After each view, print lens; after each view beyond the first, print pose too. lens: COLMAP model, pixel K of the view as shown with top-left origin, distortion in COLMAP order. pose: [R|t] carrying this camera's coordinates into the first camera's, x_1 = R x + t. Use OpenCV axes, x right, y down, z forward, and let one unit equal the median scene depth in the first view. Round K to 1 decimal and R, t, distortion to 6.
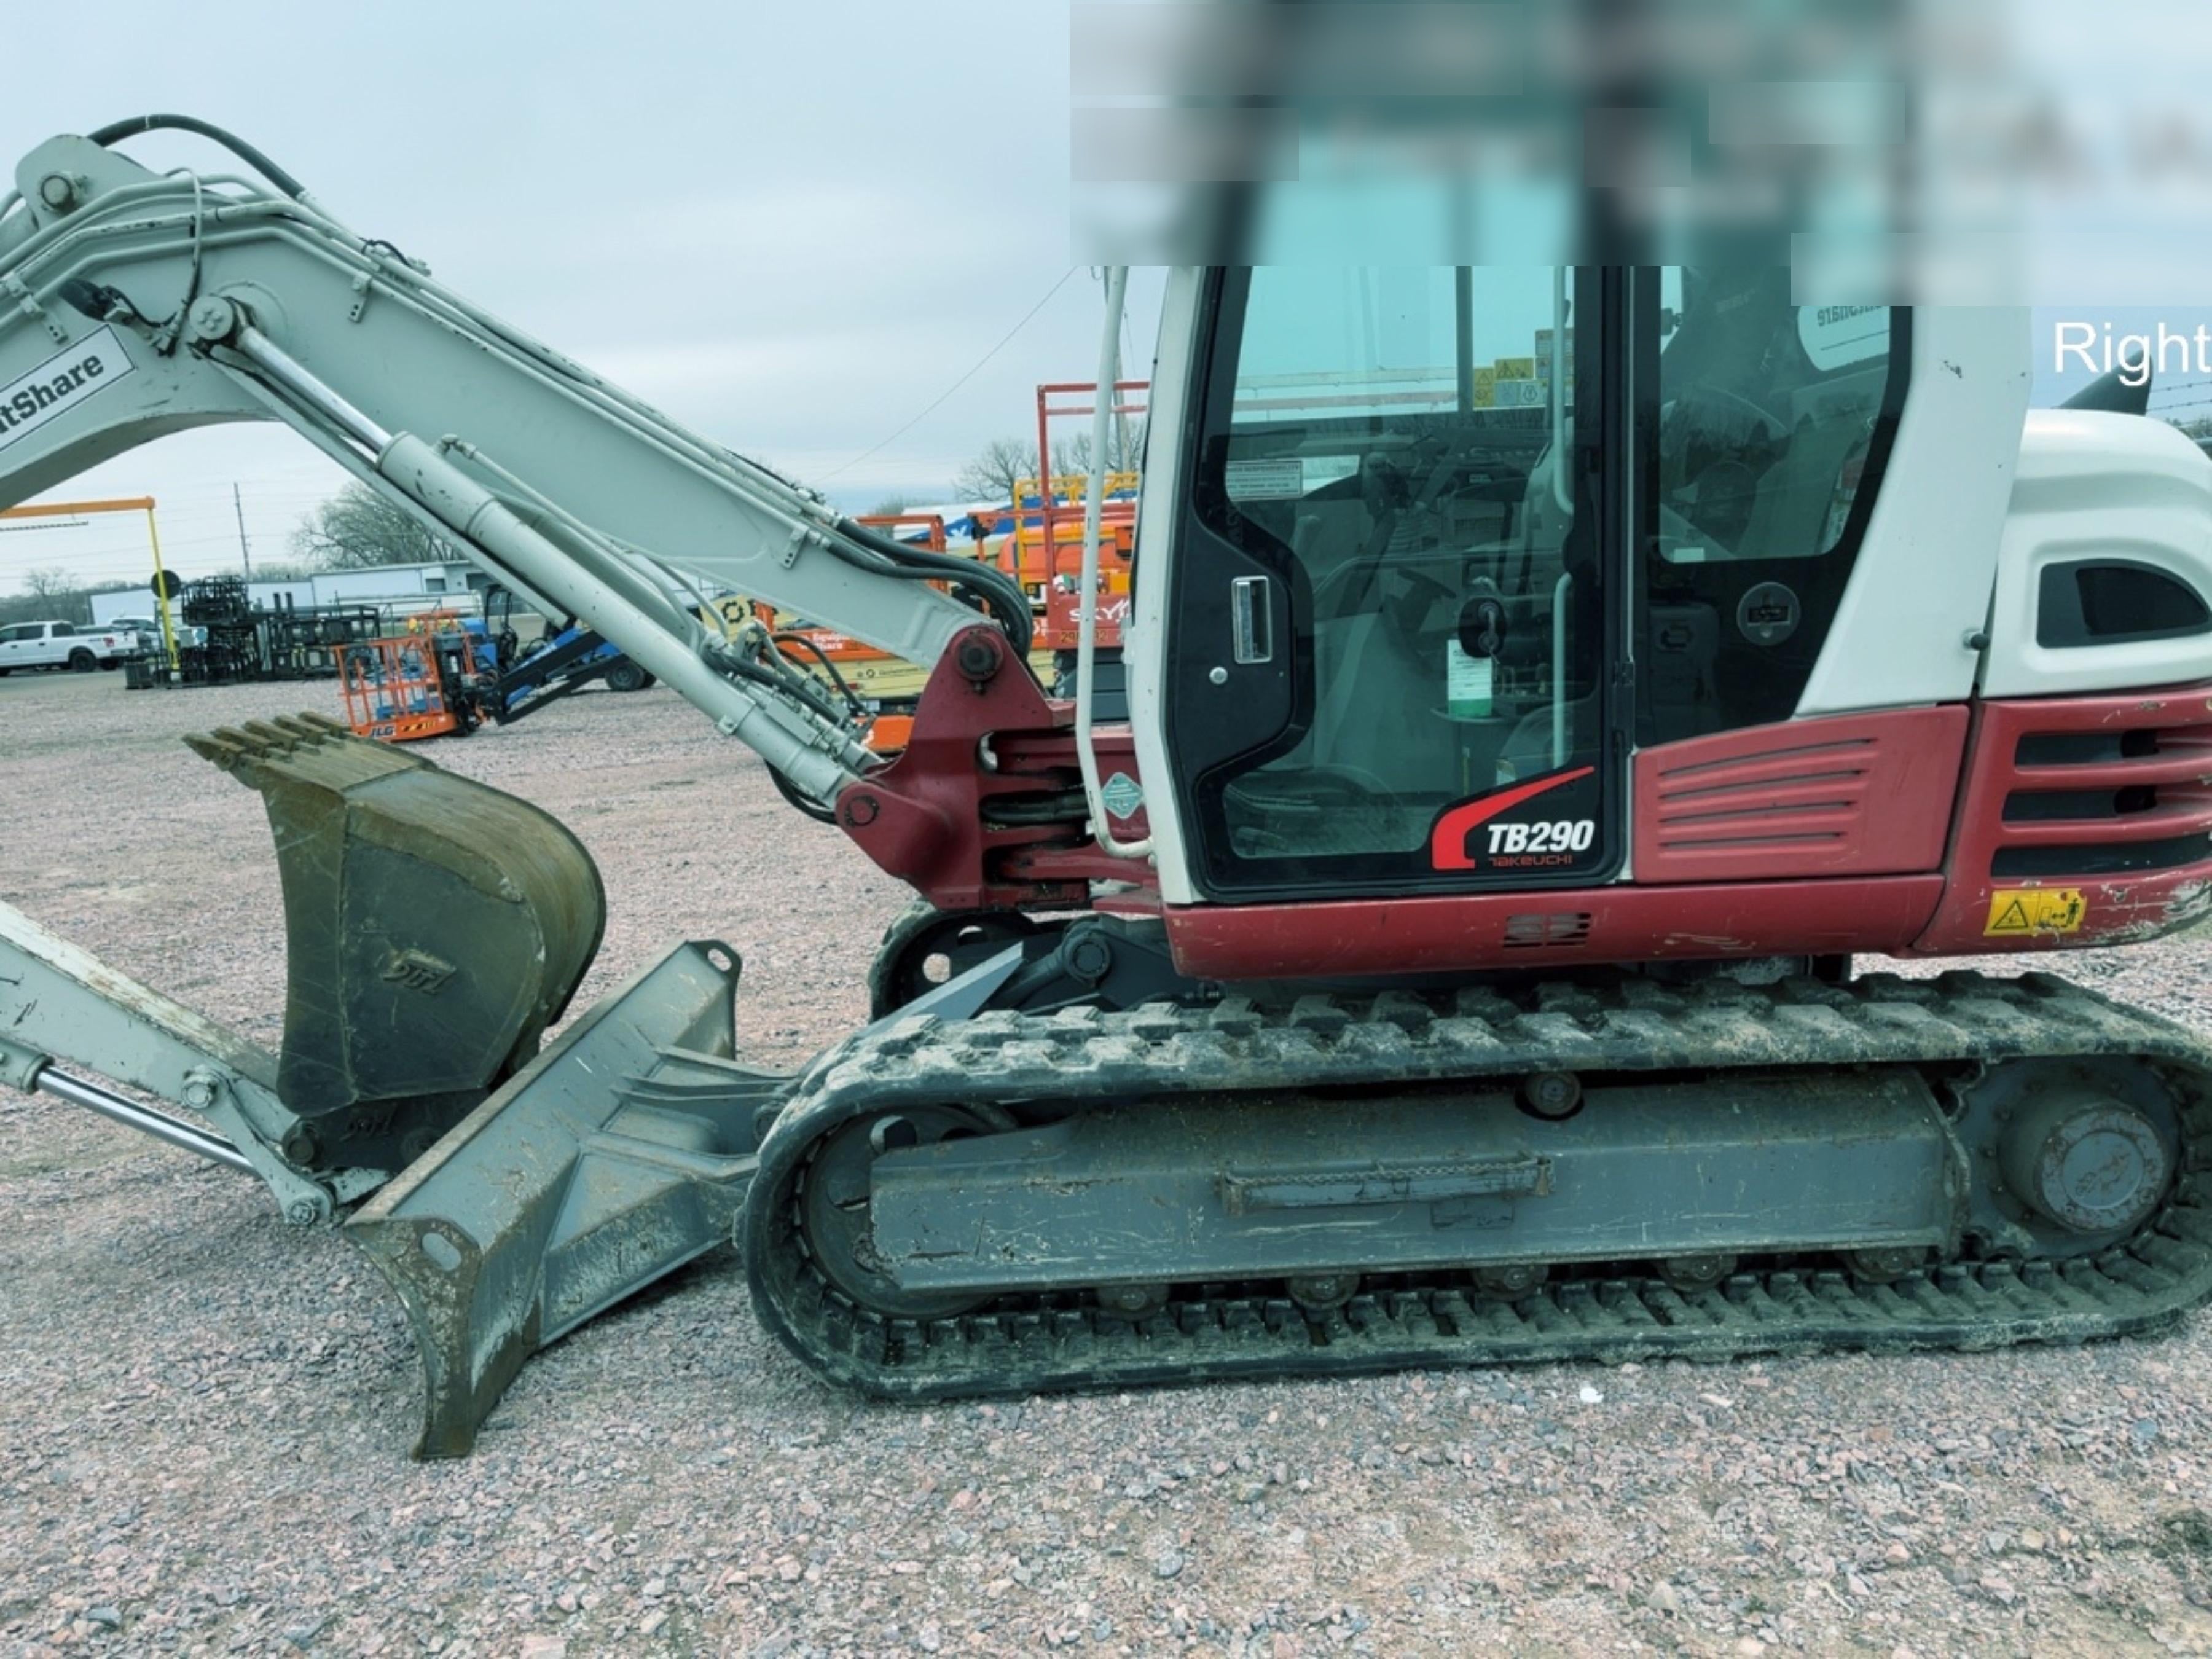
lens RADIAL K [[1713.5, 0, 1123.4], [0, 1713.5, 873.6], [0, 0, 1]] dist [0.035149, -0.056348]
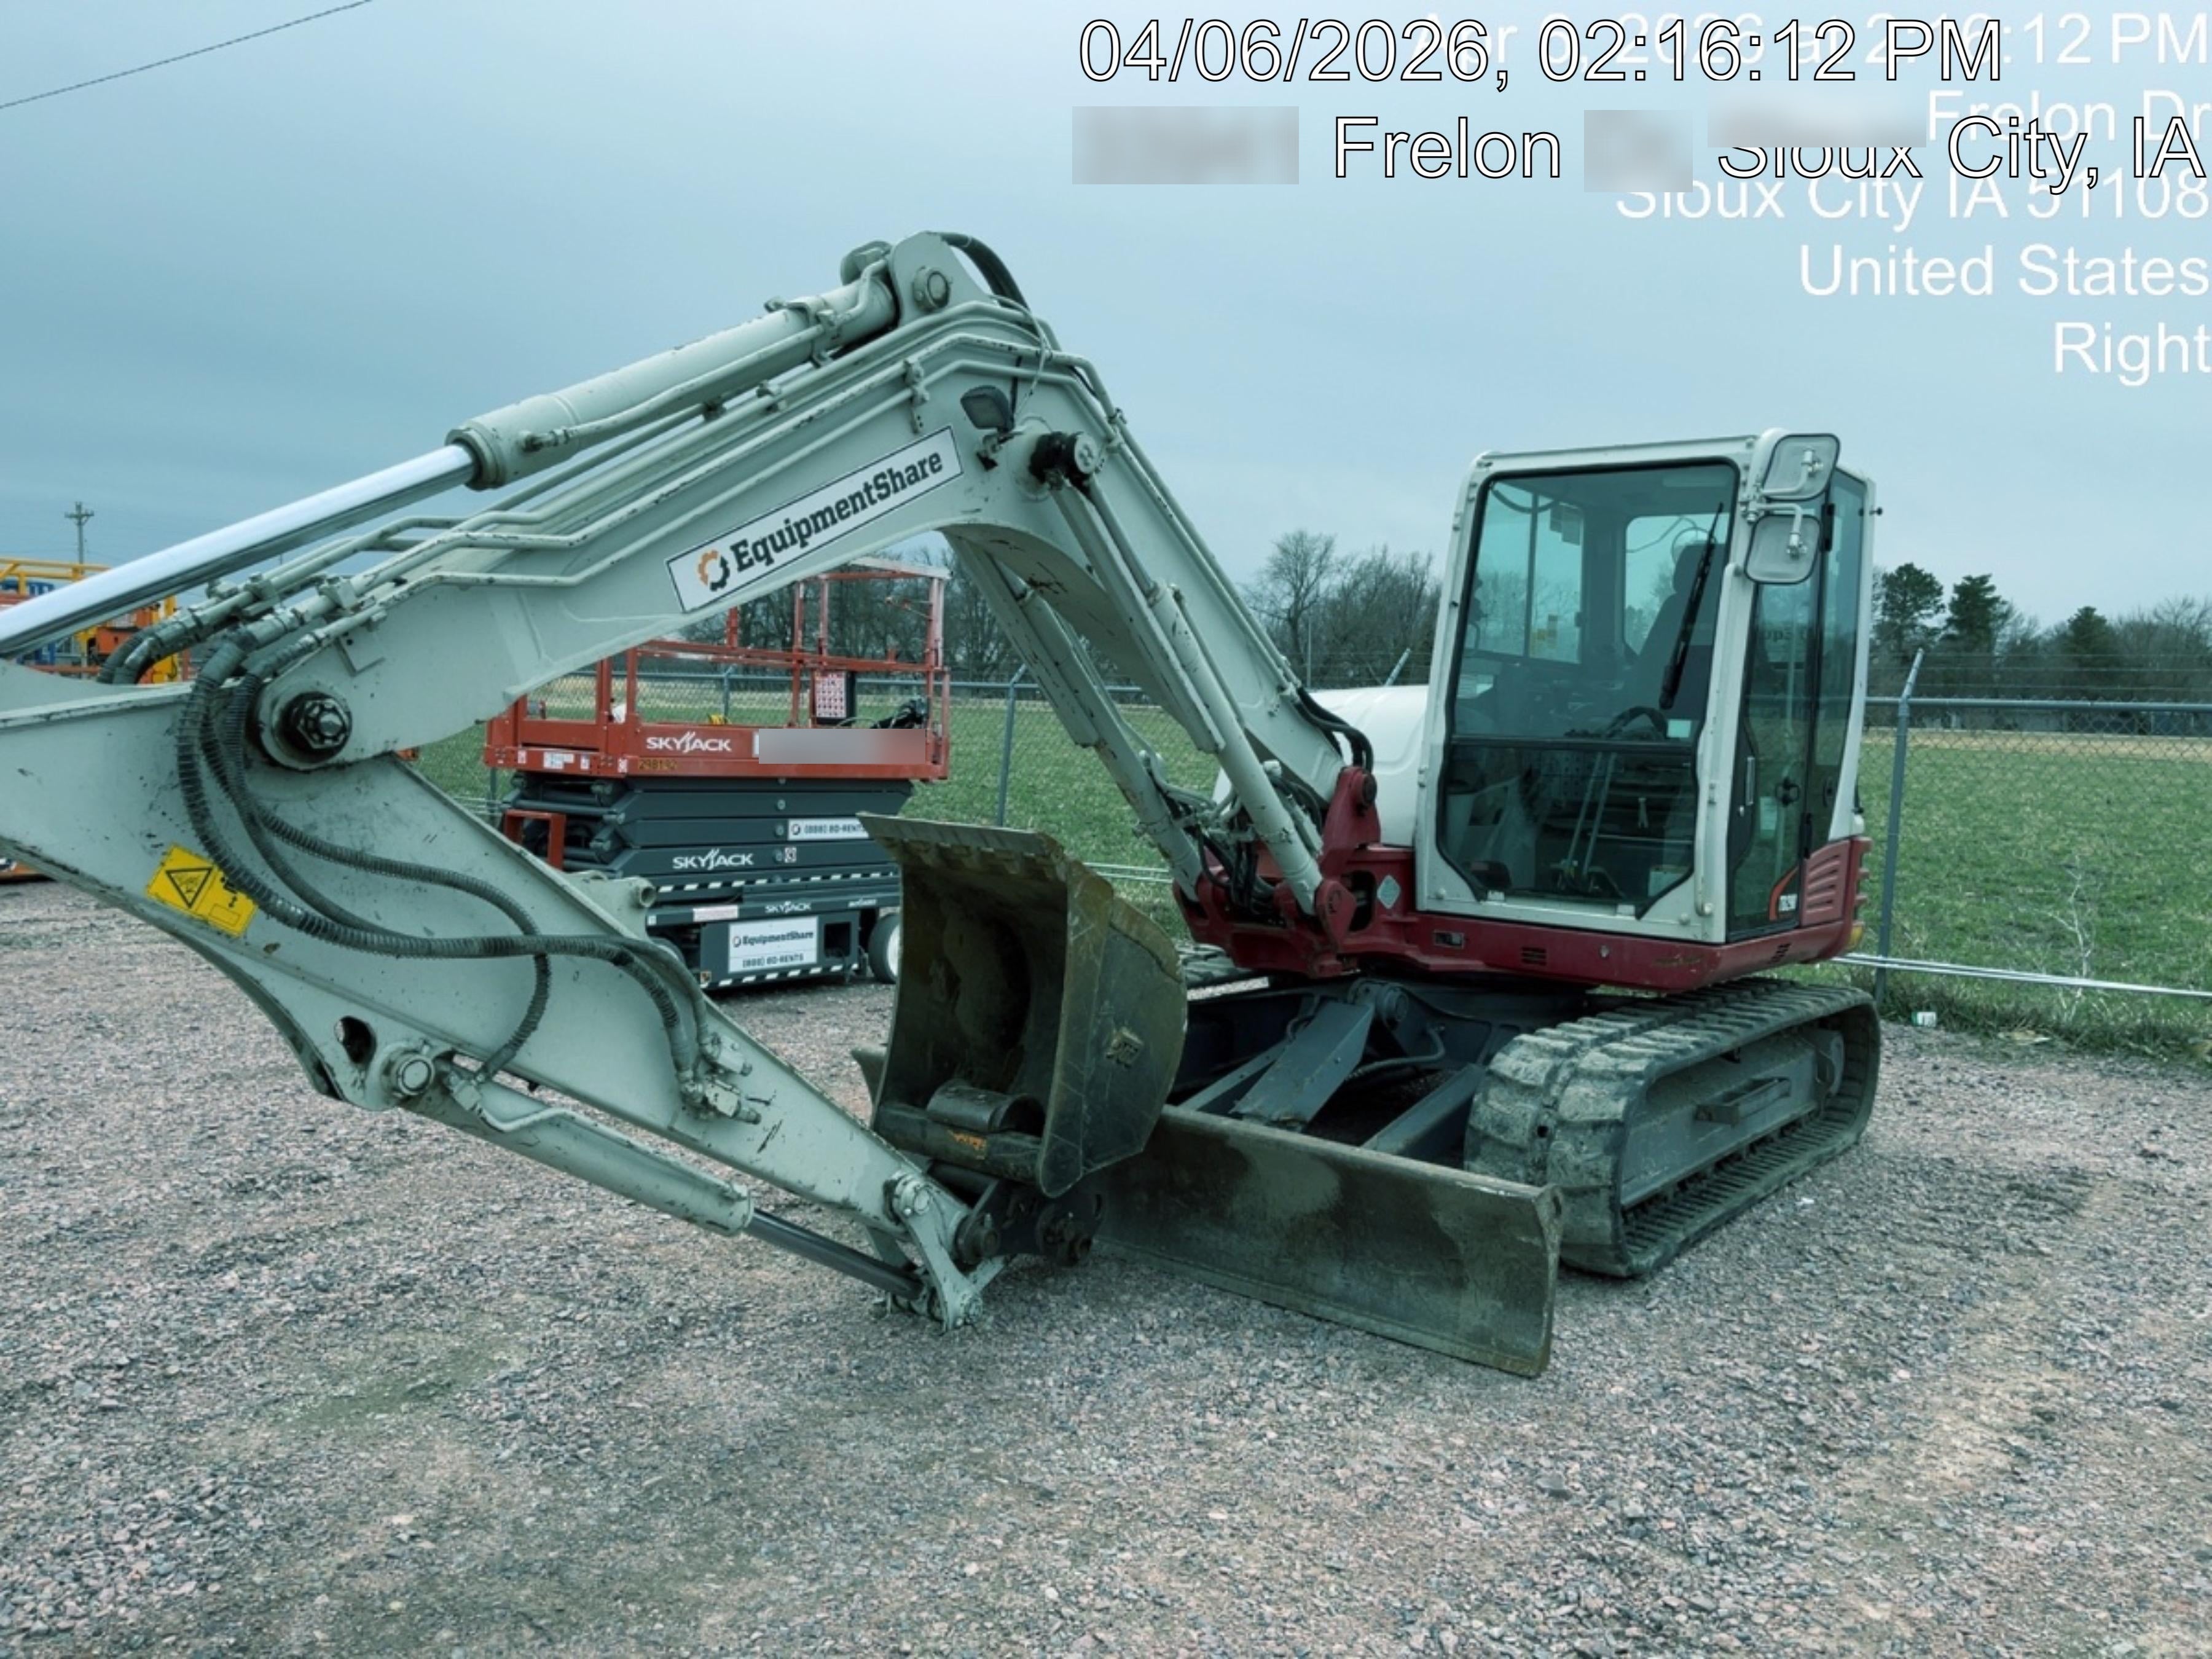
lens RADIAL K [[1713.5, 0, 1086.6], [0, 1713.5, 828.9], [0, 0, 1]] dist [0.035149, -0.056348]
pose [[0.611940, 0.031463, 0.790278, -1.742768], [0.064216, 0.993933, -0.089296, 0.017969], [-0.788293, 0.105392, 0.606207, 0.449226]]
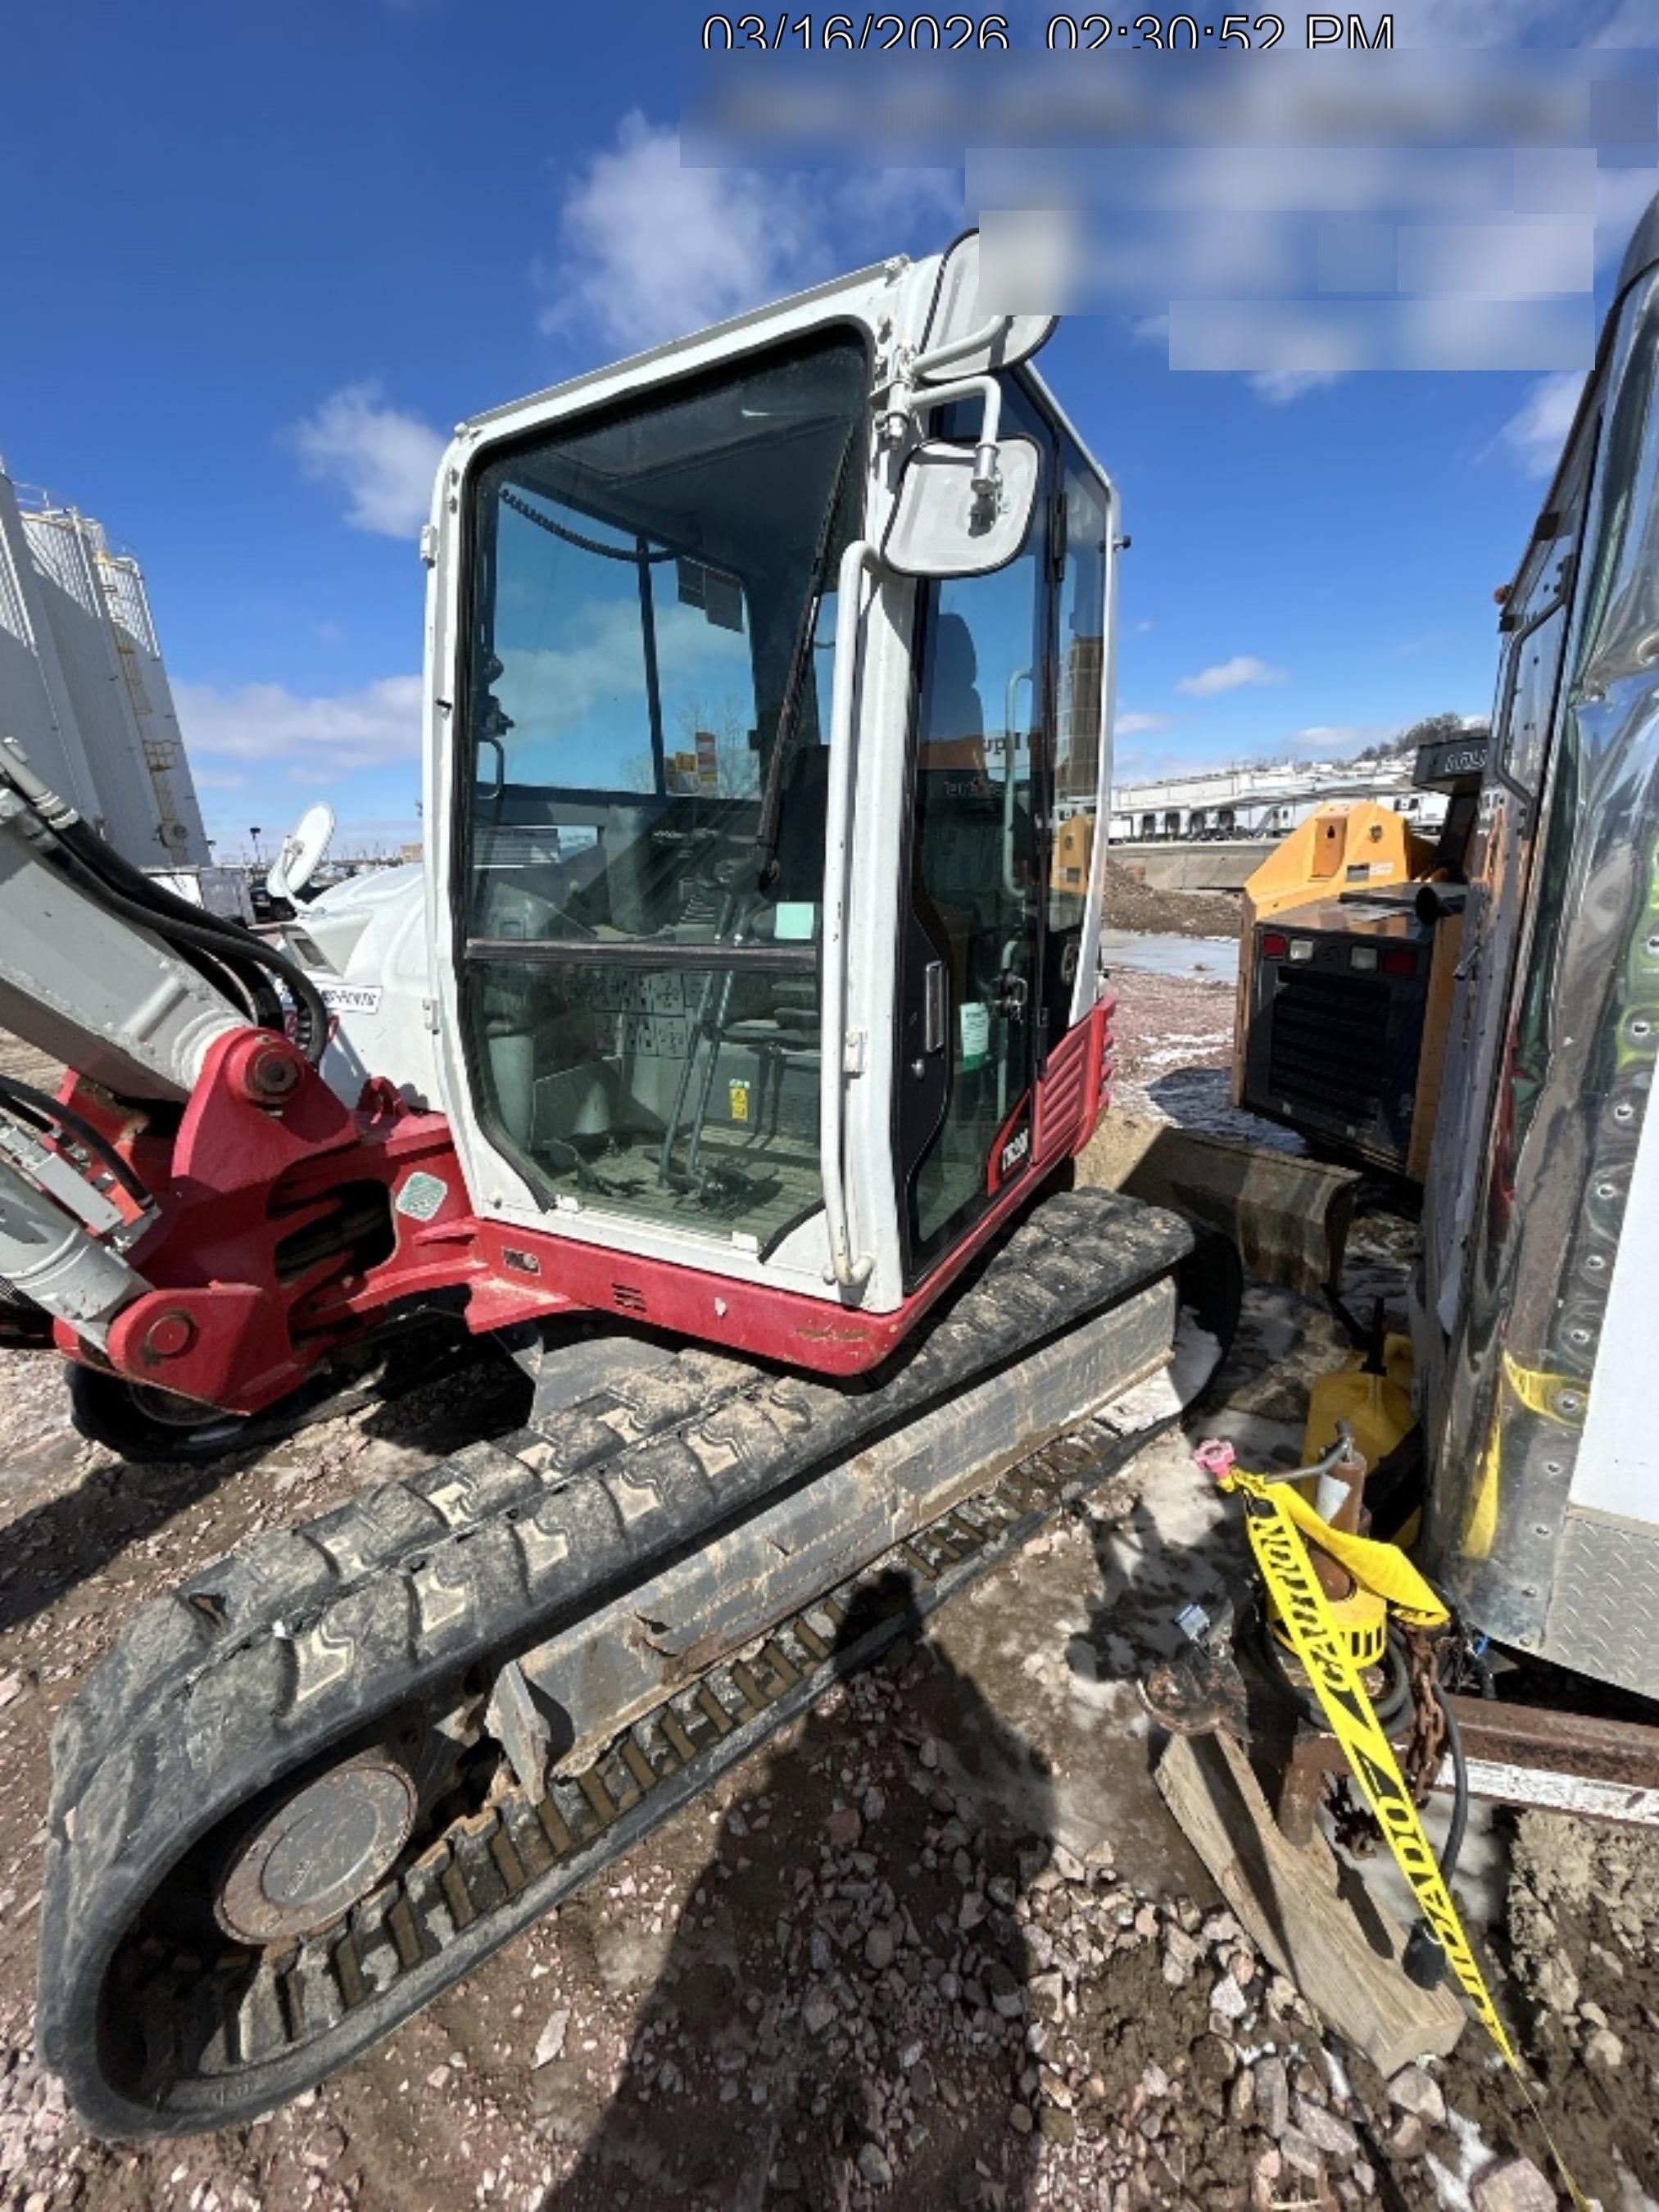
lens RADIAL K [[892.5, 0, 833.2], [0, 892.5, 1100.3], [0, 0, 1]] dist [0.000598, -0.000402]
pose [[0.473736, -0.201476, 0.857311, -0.391831], [0.158781, 0.977066, 0.141880, -0.173361], [-0.866235, 0.068911, 0.494862, 0.785418]]
